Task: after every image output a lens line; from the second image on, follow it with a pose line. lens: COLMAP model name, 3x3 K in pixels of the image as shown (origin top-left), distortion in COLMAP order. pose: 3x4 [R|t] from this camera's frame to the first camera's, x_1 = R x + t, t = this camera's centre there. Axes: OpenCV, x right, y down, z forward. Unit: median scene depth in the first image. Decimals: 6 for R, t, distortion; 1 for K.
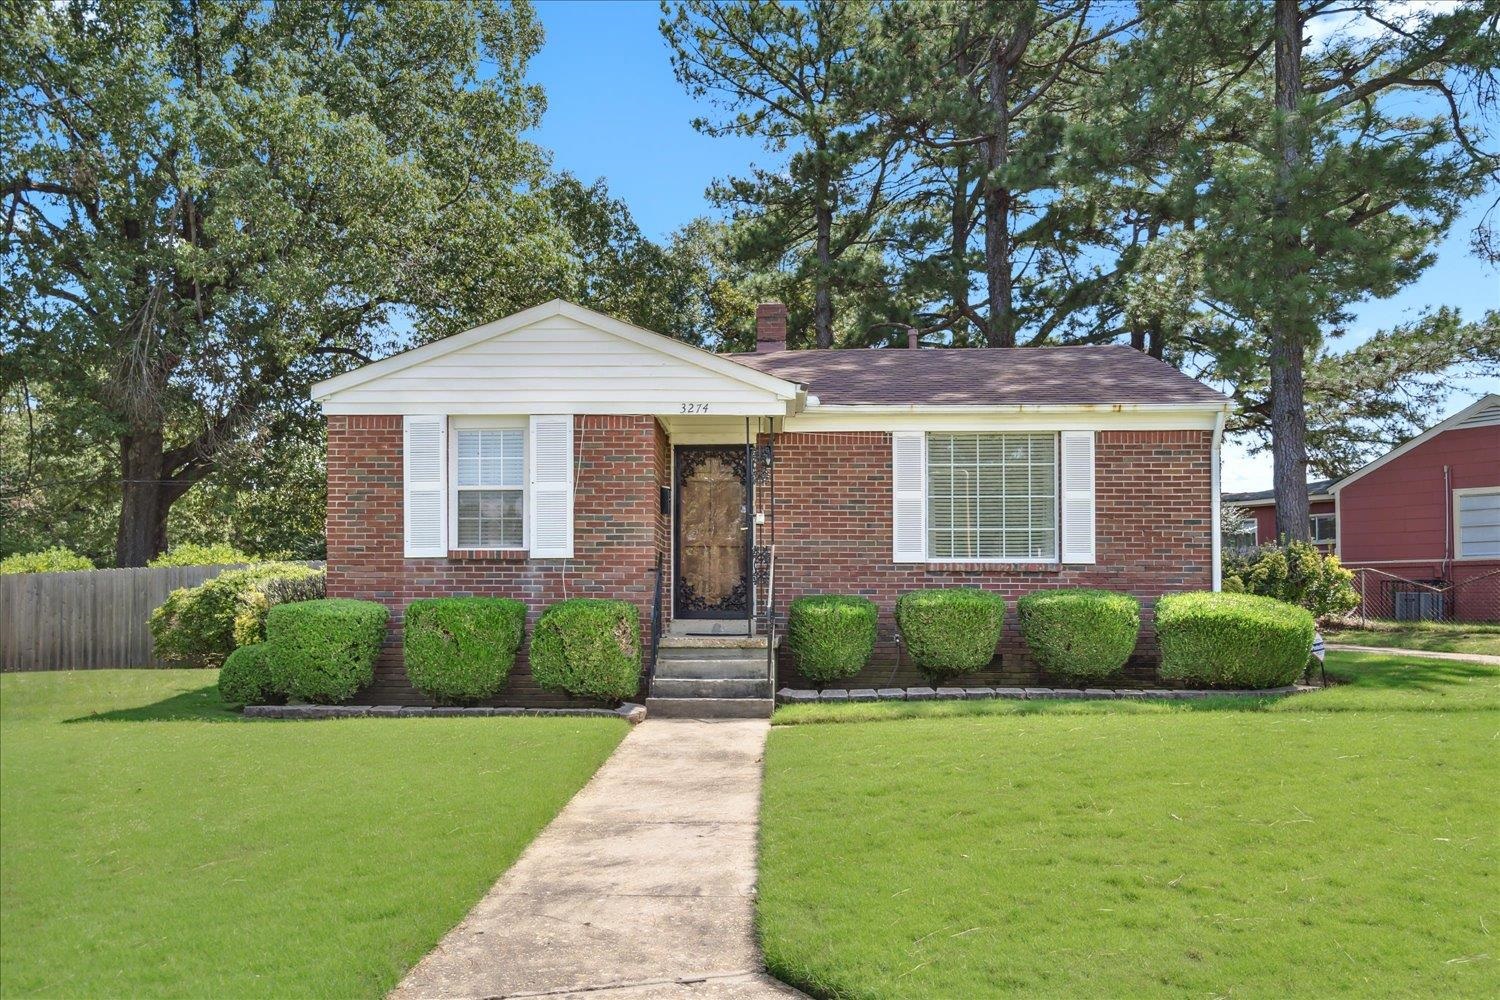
lens RADIAL K [[1106.1, 0, 671.9], [0, 1106.1, 417.8], [0, 0, 1]] dist [0.000117, 0.001865]
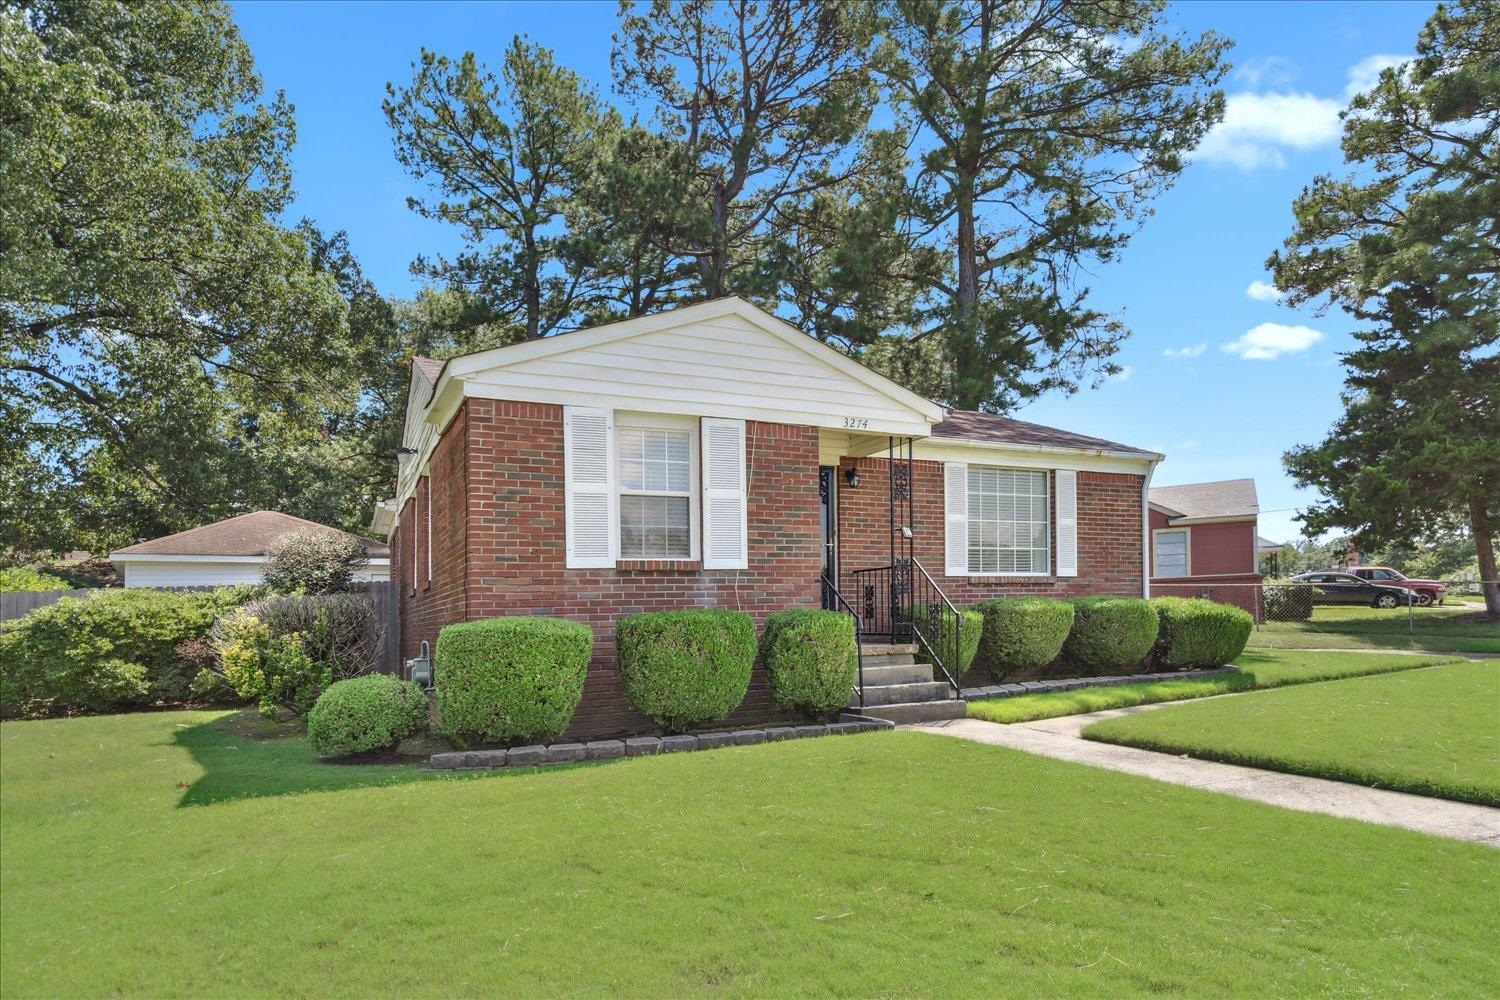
lens RADIAL K [[863.5, 0, 724.9], [0, 863.5, 505.9], [0, 0, 1]] dist [-0.001290, -0.000537]
pose [[0.882260, 0.037661, 0.469254, -0.446199], [-0.049572, 0.998685, 0.013050, 0.061415], [-0.468145, -0.034776, 0.882967, 0.339721]]
